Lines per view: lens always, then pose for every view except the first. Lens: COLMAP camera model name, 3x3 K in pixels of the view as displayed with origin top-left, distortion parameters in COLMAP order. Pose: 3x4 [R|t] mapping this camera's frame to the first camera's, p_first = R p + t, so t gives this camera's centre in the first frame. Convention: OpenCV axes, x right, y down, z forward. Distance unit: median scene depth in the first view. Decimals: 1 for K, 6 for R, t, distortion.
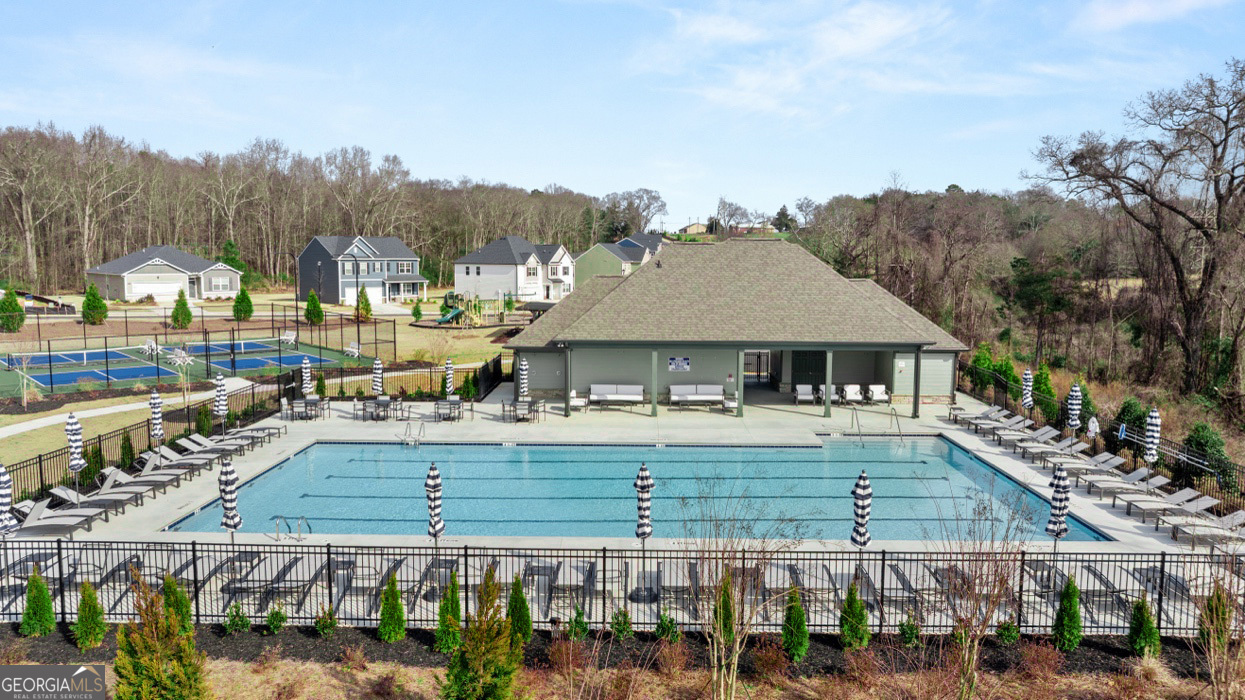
lens RADIAL K [[880.5, 0, 629.7], [0, 880.5, 353.3], [0, 0, 1]] dist [-0.007331, 0.002734]
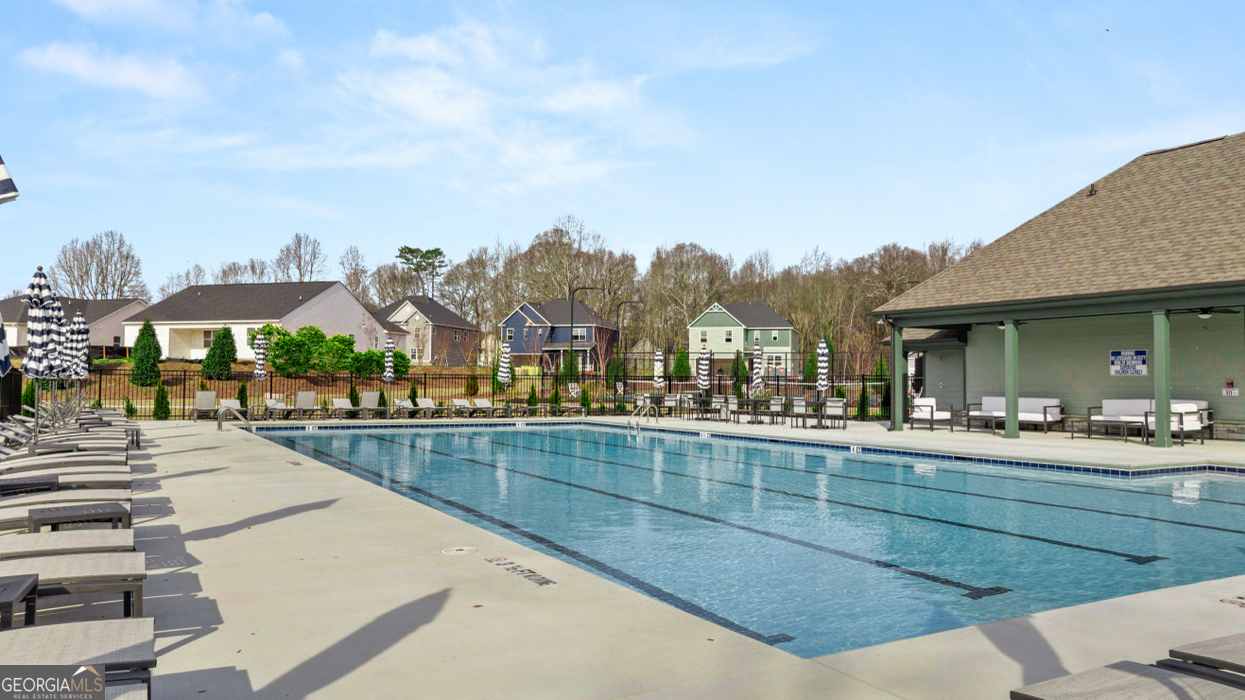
lens RADIAL K [[892.5, 0, 635.7], [0, 892.5, 350.5], [0, 0, 1]] dist [-0.006654, 0.004031]
pose [[0.523811, -0.031269, -0.851260, 0.130152], [-0.102128, 0.989813, -0.099201, 0.032182], [0.845690, 0.138900, 0.515281, 0.159678]]
